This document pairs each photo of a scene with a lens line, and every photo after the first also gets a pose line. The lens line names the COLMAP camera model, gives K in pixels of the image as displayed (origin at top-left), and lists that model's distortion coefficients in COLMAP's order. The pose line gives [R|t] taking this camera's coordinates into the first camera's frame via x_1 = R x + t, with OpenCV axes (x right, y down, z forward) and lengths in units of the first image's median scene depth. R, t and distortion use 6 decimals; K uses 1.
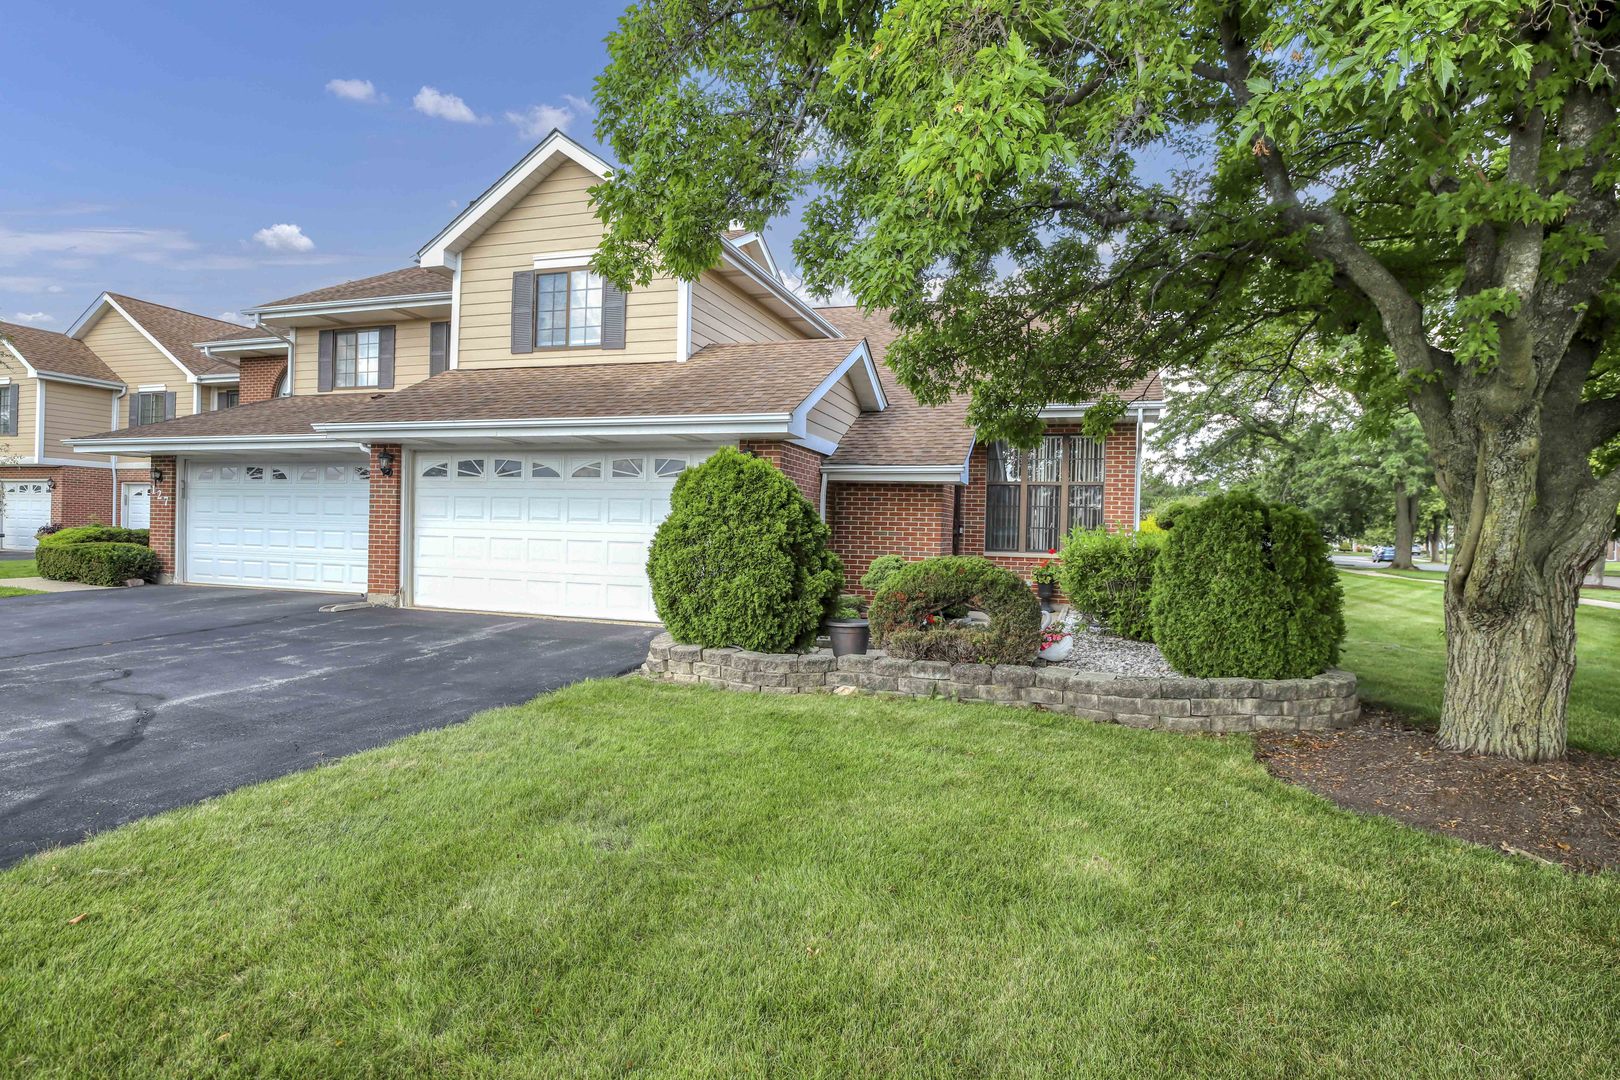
lens RADIAL K [[858.4, 0, 810.9], [0, 858.4, 536.0], [0, 0, 1]] dist [0.001712, 0.000263]
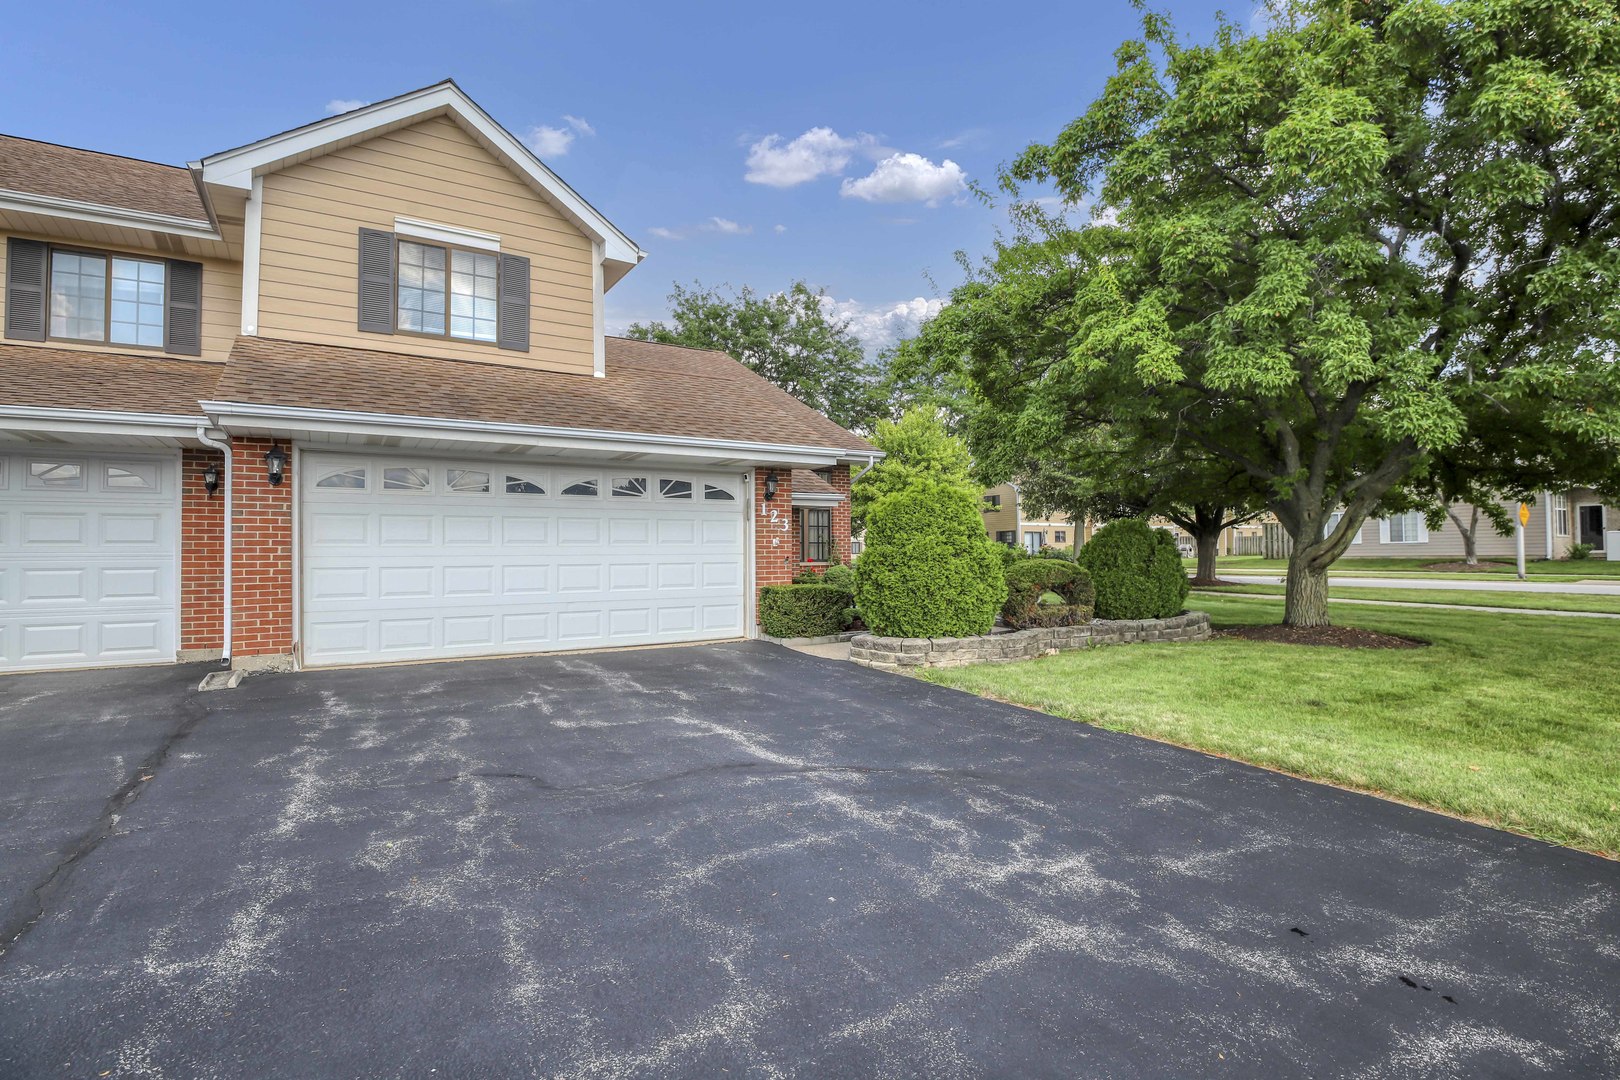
lens RADIAL K [[790.5, 0, 811.4], [0, 790.5, 539.4], [0, 0, 1]] dist [-0.005801, -0.001302]
pose [[0.651549, -0.013818, 0.758481, -0.659140], [0.019702, 0.999805, 0.001290, -0.015472], [-0.758351, 0.014103, 0.651694, 0.231820]]
